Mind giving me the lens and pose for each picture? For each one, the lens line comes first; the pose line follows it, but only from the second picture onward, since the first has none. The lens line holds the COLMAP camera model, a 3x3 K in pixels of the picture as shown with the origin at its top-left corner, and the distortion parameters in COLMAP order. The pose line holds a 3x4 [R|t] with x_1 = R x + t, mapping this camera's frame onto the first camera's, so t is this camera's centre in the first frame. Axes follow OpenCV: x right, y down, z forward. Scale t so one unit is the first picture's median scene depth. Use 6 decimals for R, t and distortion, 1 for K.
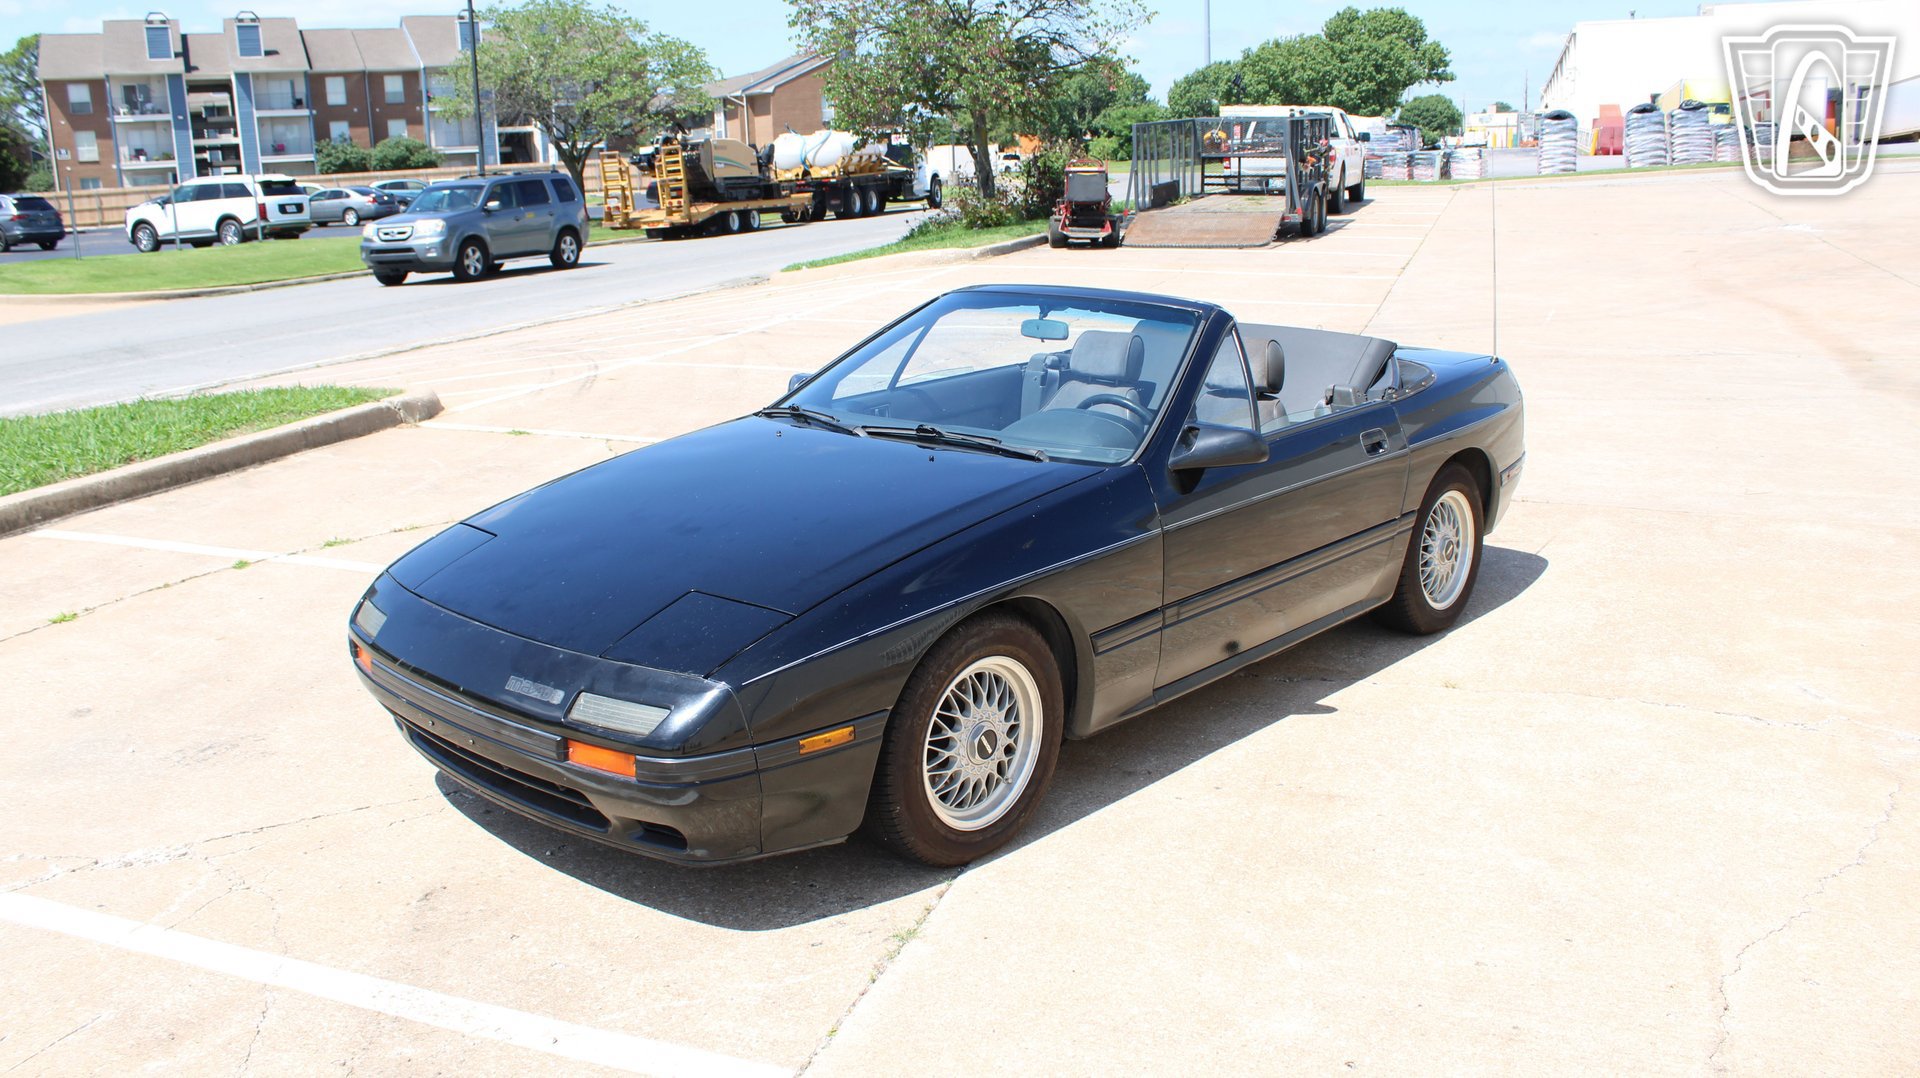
lens RADIAL K [[1585.5, 0, 941.3], [0, 1585.5, 545.0], [0, 0, 1]] dist [-0.157286, 0.130630]
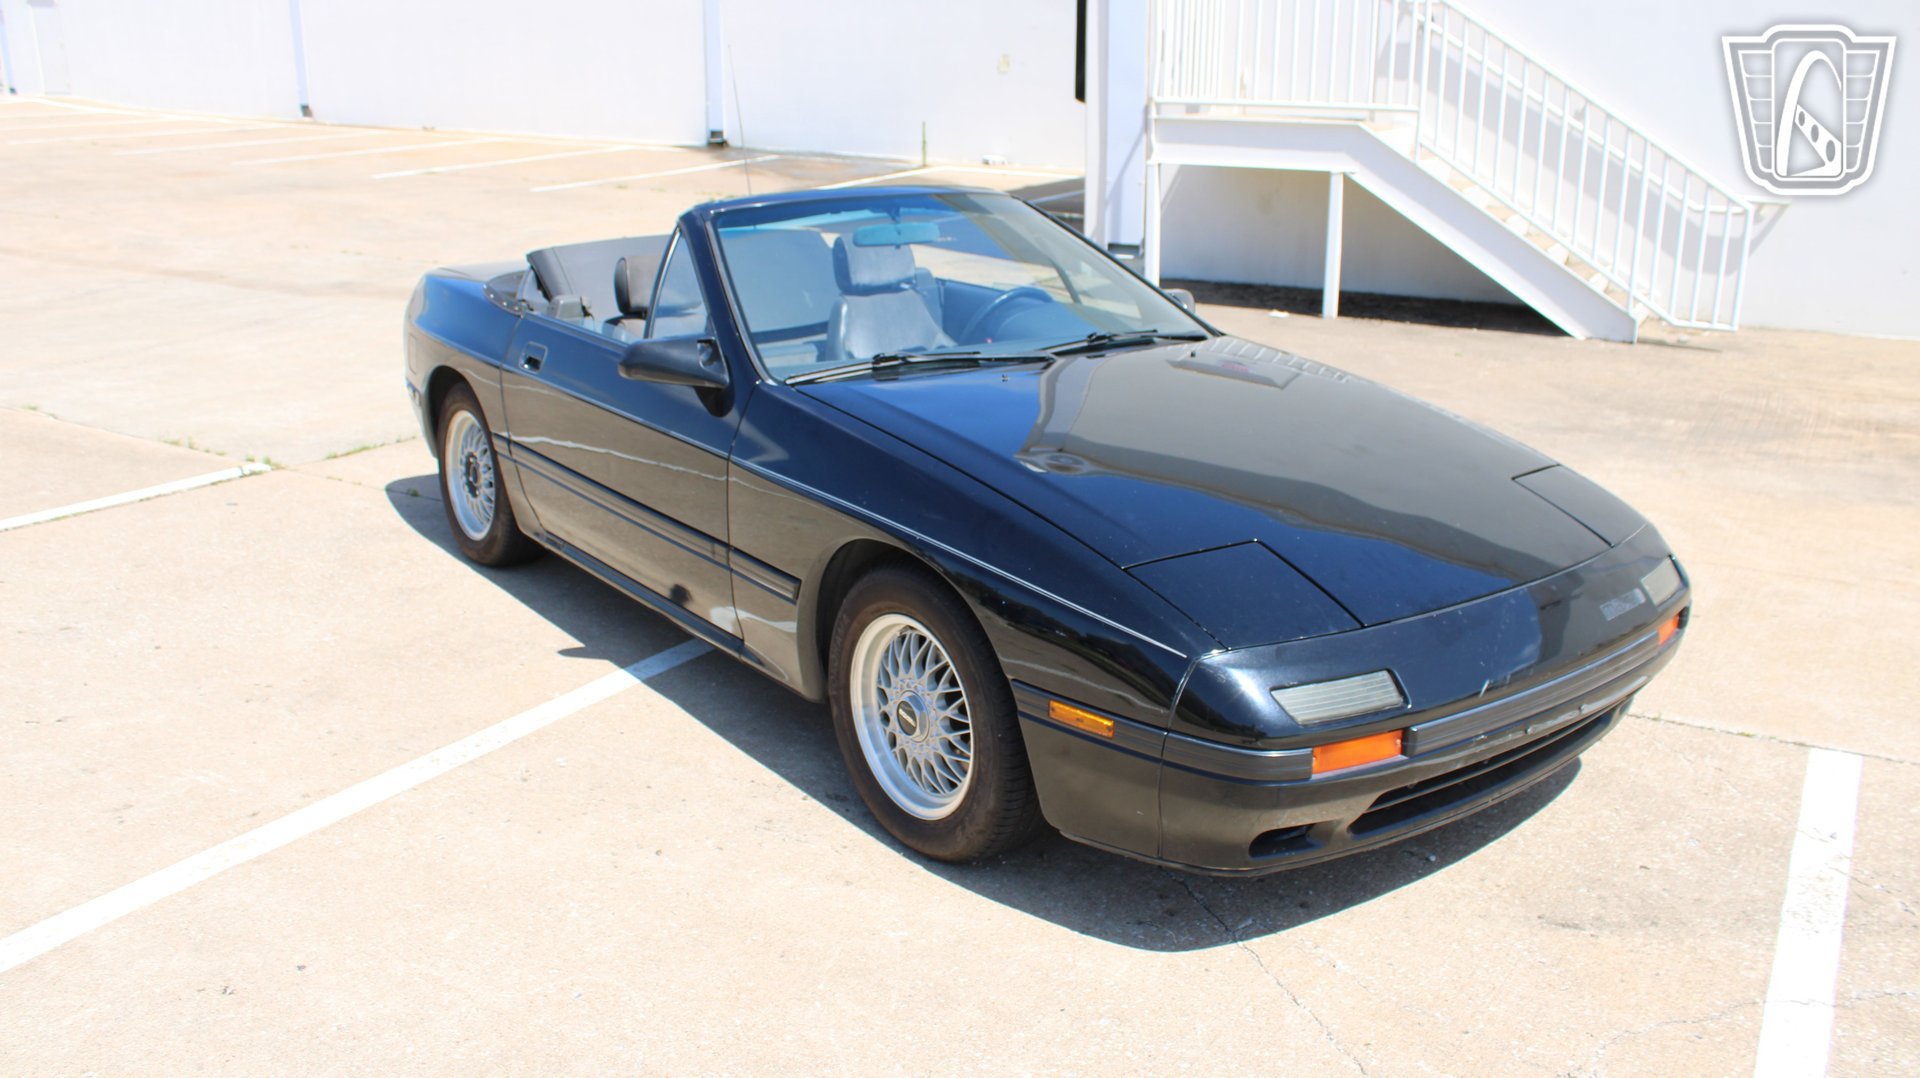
lens RADIAL K [[1585.5, 0, 958.2], [0, 1585.5, 504.5], [0, 0, 1]] dist [-0.157286, 0.130630]
pose [[0.170386, -0.235118, 0.956916, -0.162330], [0.224982, 0.954748, 0.194526, -0.031326], [-0.959350, 0.182144, 0.215573, 0.160241]]
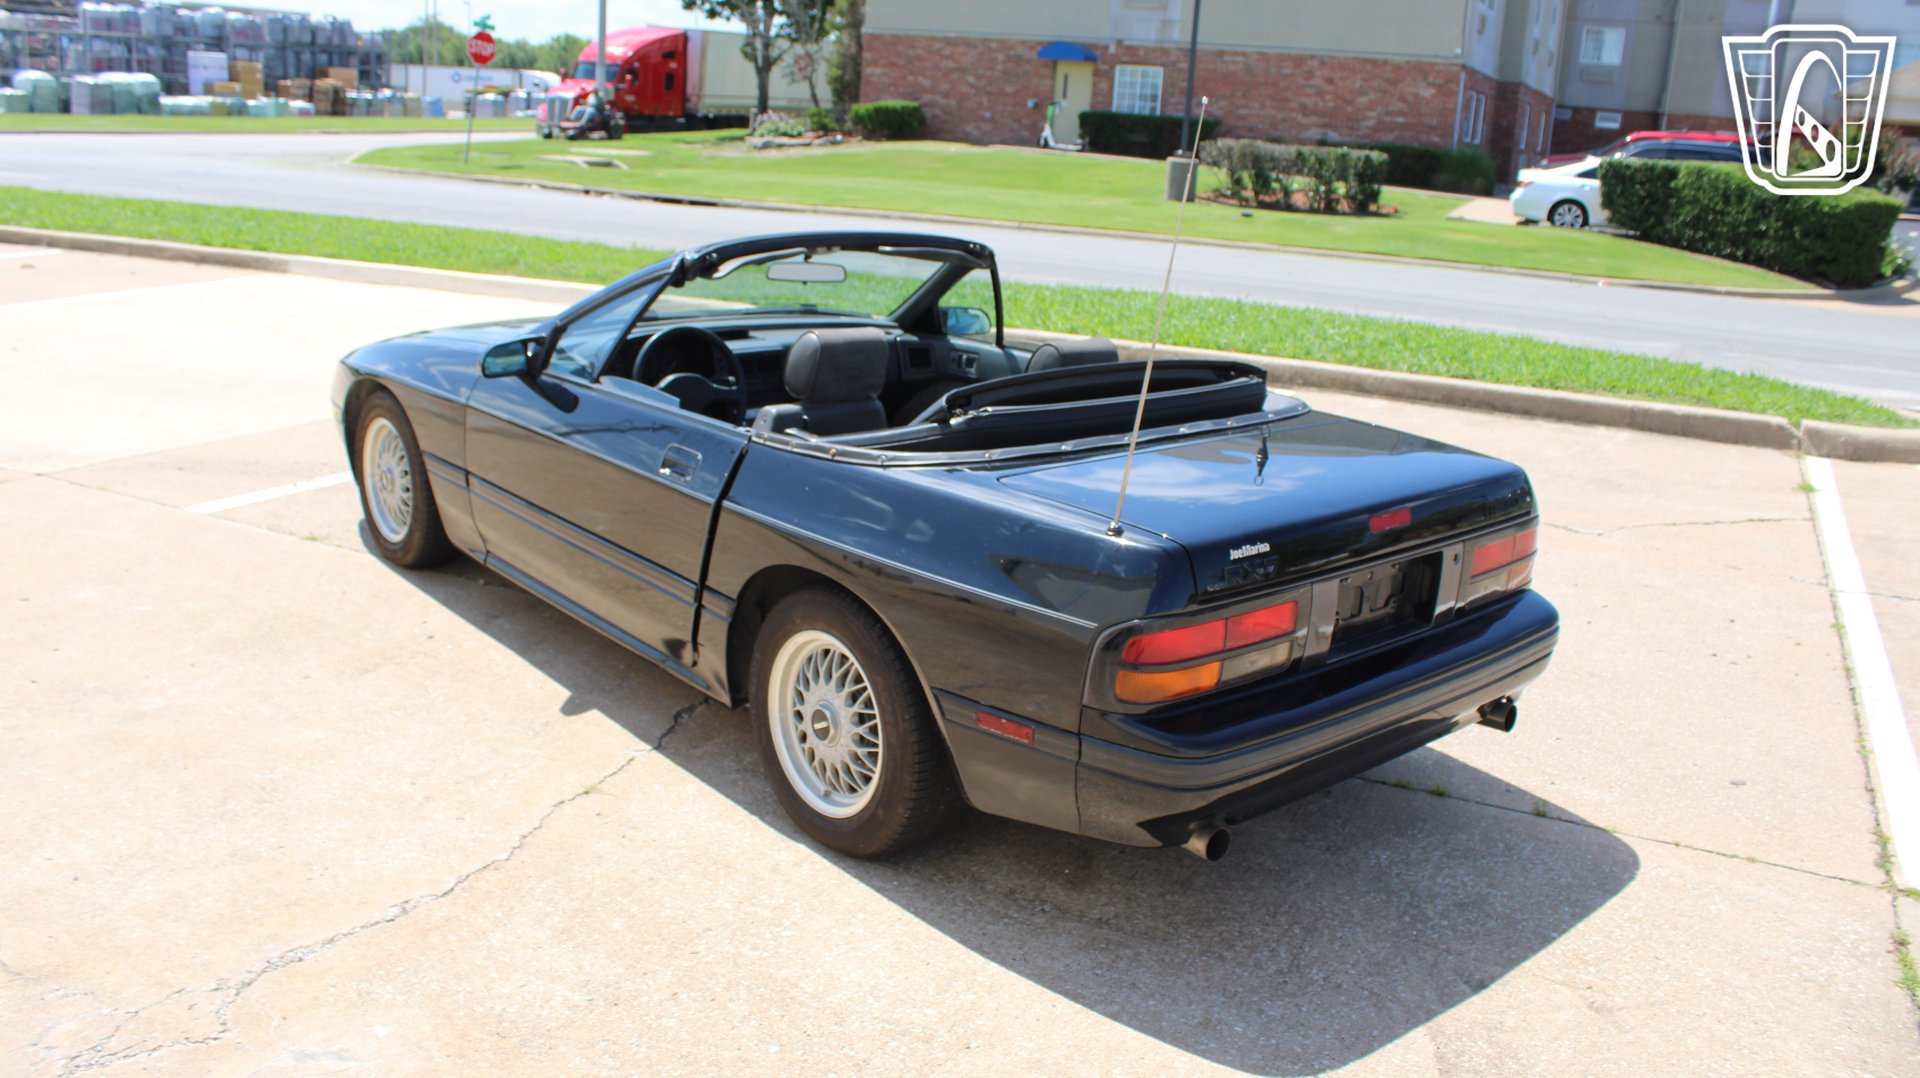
lens RADIAL K [[1585.5, 0, 947.4], [0, 1585.5, 508.5], [0, 0, 1]] dist [-0.157286, 0.130630]
pose [[-0.108459, 0.267524, -0.957428, 0.200198], [-0.288116, 0.913312, 0.287836, -0.060772], [0.951433, 0.307069, -0.021979, 0.228456]]
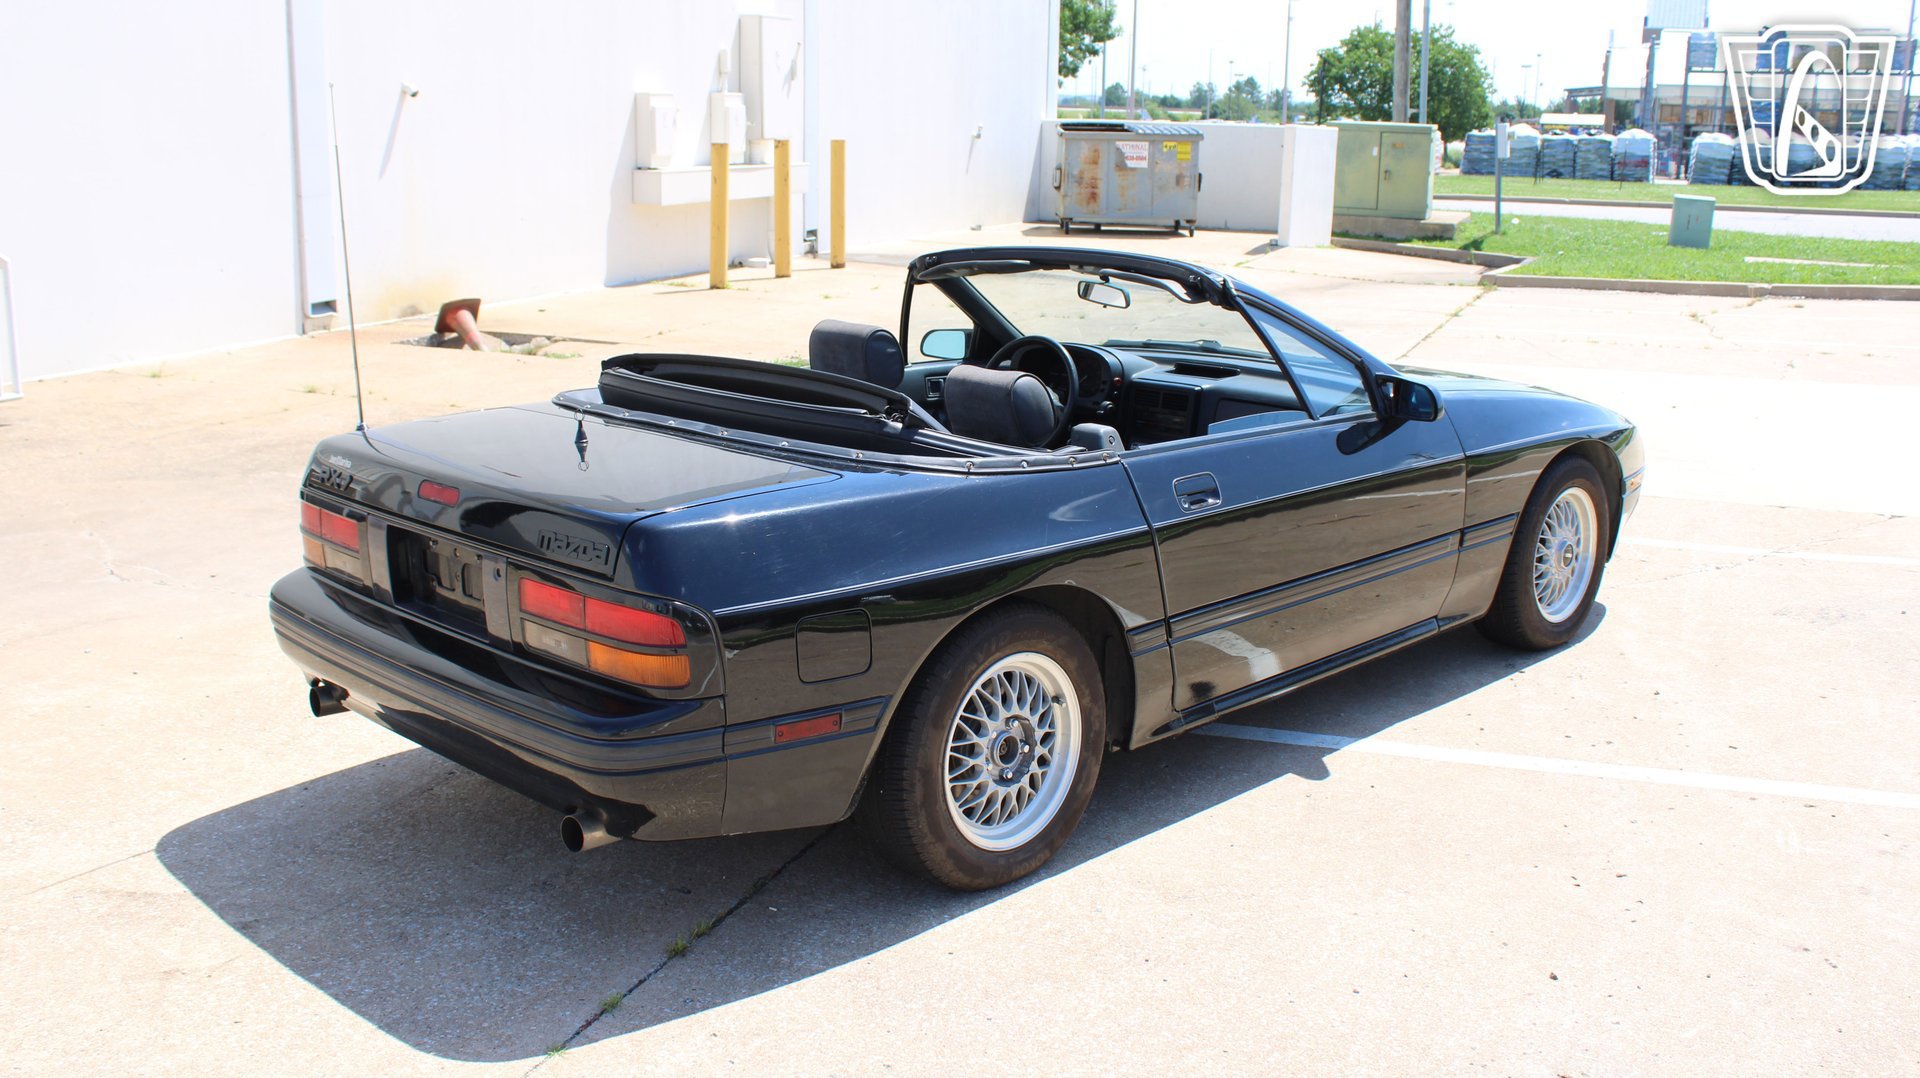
lens RADIAL K [[1776.0, 0, 940.8], [0, 1776.0, 523.2], [0, 0, 1]] dist [-0.096833, 0.000000]
pose [[-0.998942, 0.008294, 0.045231, 0.022432], [0.027664, 0.894100, 0.447012, -0.093436], [-0.036734, 0.447790, -0.893384, 0.389247]]
